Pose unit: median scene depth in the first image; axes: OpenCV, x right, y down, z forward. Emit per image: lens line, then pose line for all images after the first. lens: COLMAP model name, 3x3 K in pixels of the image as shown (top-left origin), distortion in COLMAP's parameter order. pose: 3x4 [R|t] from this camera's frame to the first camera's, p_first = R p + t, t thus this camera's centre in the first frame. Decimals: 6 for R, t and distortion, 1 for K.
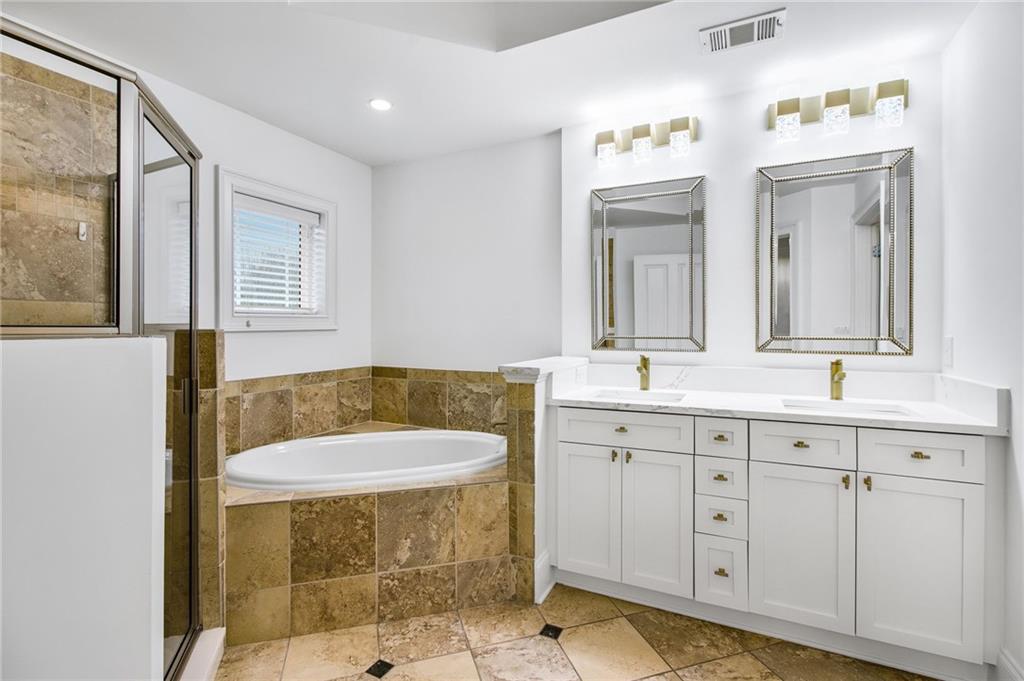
lens RADIAL K [[516.6, 0, 509.4], [0, 516.6, 330.6], [0, 0, 1]] dist [0.000209, -0.010232]
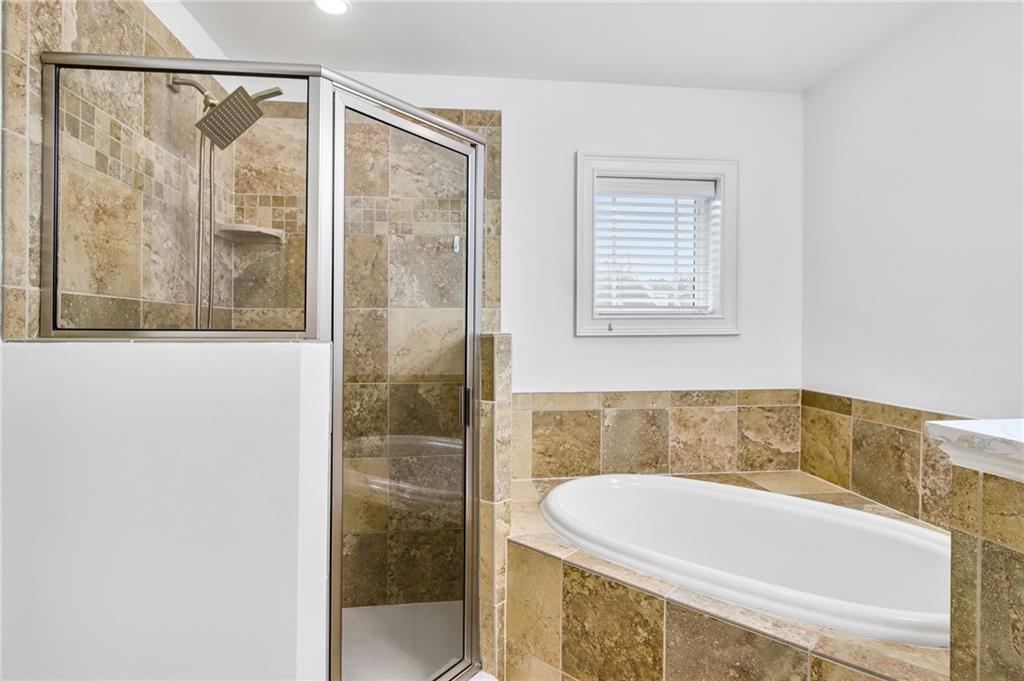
lens RADIAL K [[516.6, 0, 509.4], [0, 516.6, 330.6], [0, 0, 1]] dist [0.000209, -0.010232]
pose [[0.516716, 0.000496, -0.856156, 0.145471], [-0.006691, 0.999972, -0.003458, -0.003399], [0.856130, 0.007515, 0.516705, 0.424358]]
